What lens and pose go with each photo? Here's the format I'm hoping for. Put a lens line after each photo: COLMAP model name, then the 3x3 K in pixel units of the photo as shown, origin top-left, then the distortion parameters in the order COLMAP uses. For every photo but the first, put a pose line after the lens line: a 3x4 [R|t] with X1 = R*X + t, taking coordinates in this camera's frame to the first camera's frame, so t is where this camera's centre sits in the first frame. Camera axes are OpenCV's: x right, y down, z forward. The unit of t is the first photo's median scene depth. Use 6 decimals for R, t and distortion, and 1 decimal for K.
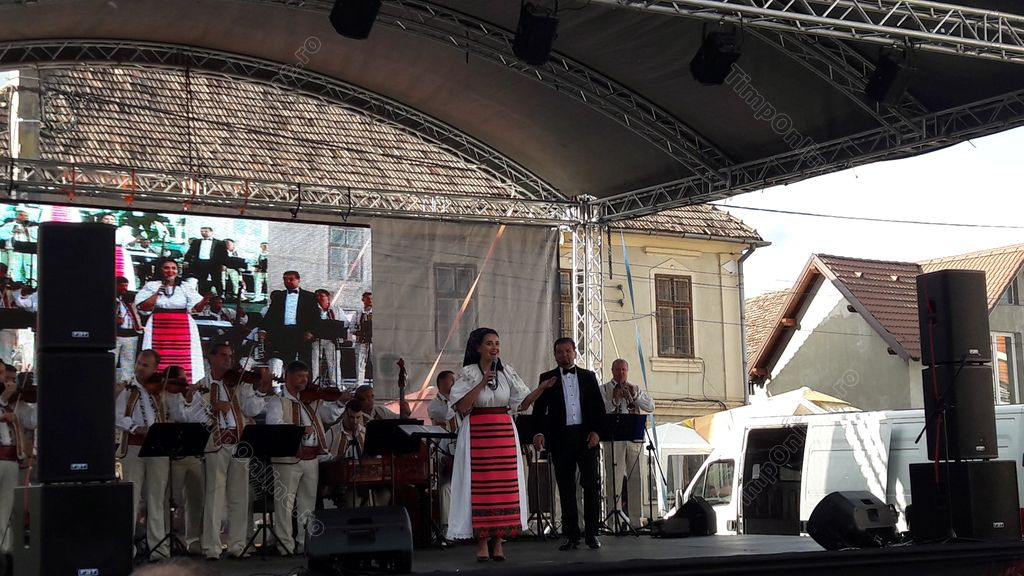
lens RADIAL K [[1796.5, 0, 518.7], [0, 1796.5, 280.0], [0, 0, 1]] dist [0.245807, 0.000000]
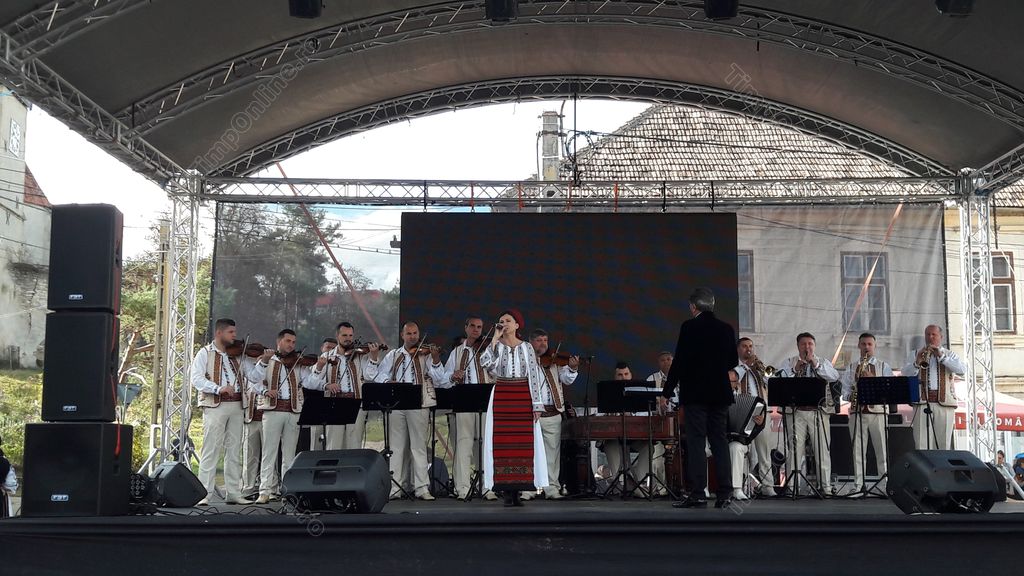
lens RADIAL K [[1364.6, 0, 453.7], [0, 1364.6, 277.6], [0, 0, 1]] dist [0.137021, 0.000000]
pose [[0.841301, -0.049628, -0.538285, 0.134406], [0.040851, 0.998766, -0.028236, 0.015652], [0.539022, 0.001766, 0.842290, 0.112432]]
